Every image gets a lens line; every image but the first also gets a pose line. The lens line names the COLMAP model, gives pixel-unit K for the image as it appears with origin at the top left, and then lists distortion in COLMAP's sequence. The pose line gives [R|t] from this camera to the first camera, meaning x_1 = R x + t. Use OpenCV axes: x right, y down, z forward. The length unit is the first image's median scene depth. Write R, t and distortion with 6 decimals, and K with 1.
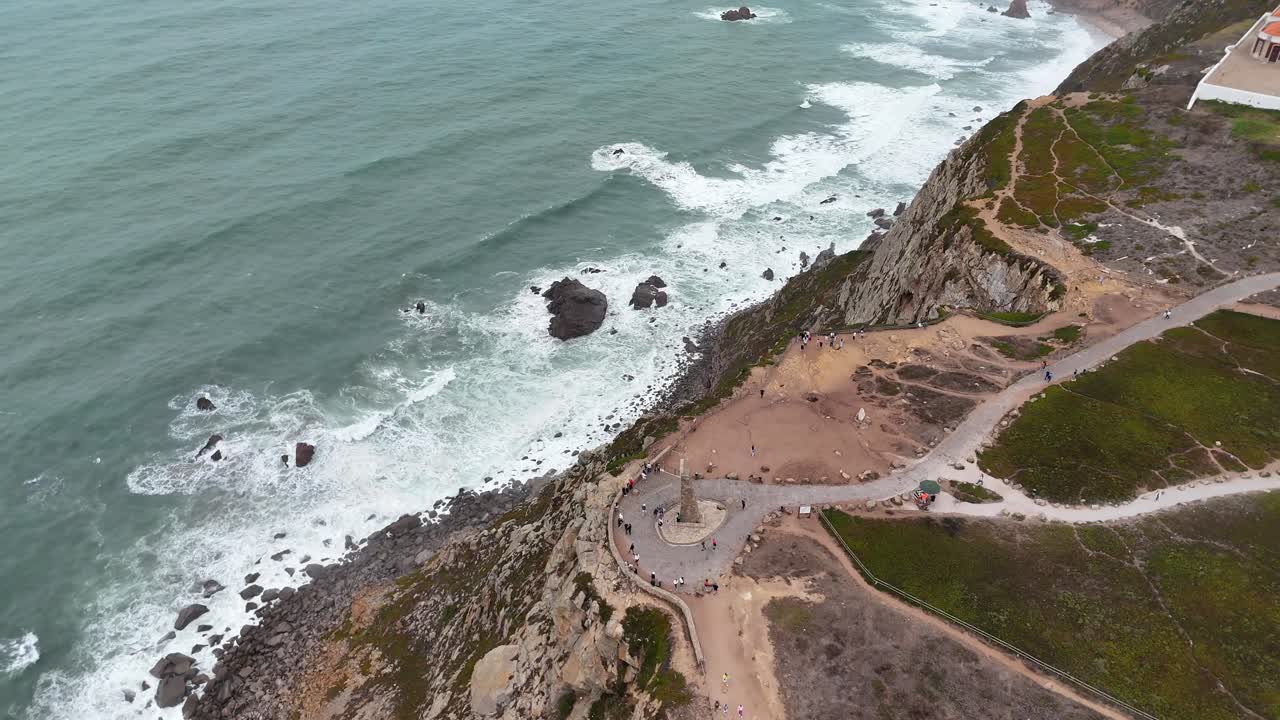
lens RADIAL K [[933.5, 0, 640.0], [0, 933.5, 360.0], [0, 0, 1]] dist [0.038997, -0.007737]
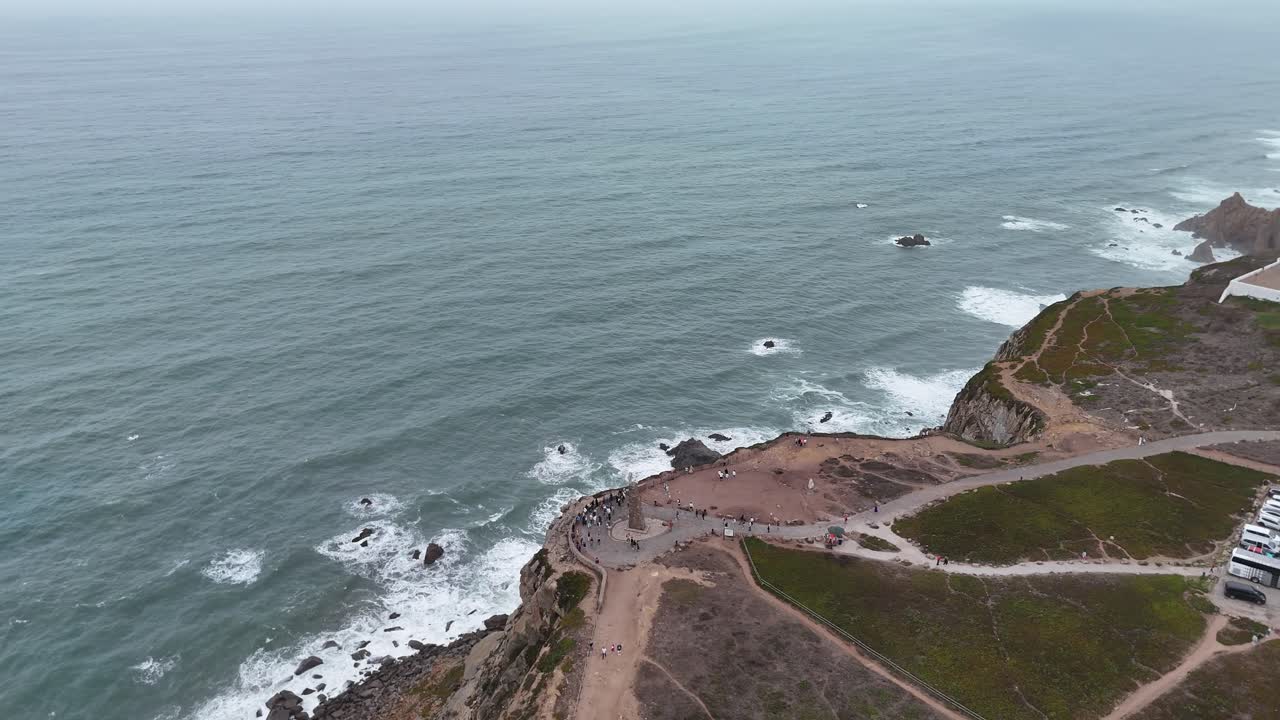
lens RADIAL K [[933.5, 0, 640.0], [0, 933.5, 360.0], [0, 0, 1]] dist [0.038997, -0.007737]
pose [[0.971390, 0.092204, -0.218860, 0.222231], [-0.140088, 0.966617, -0.214538, 0.157575], [0.191773, 0.239060, 0.951879, -0.184841]]
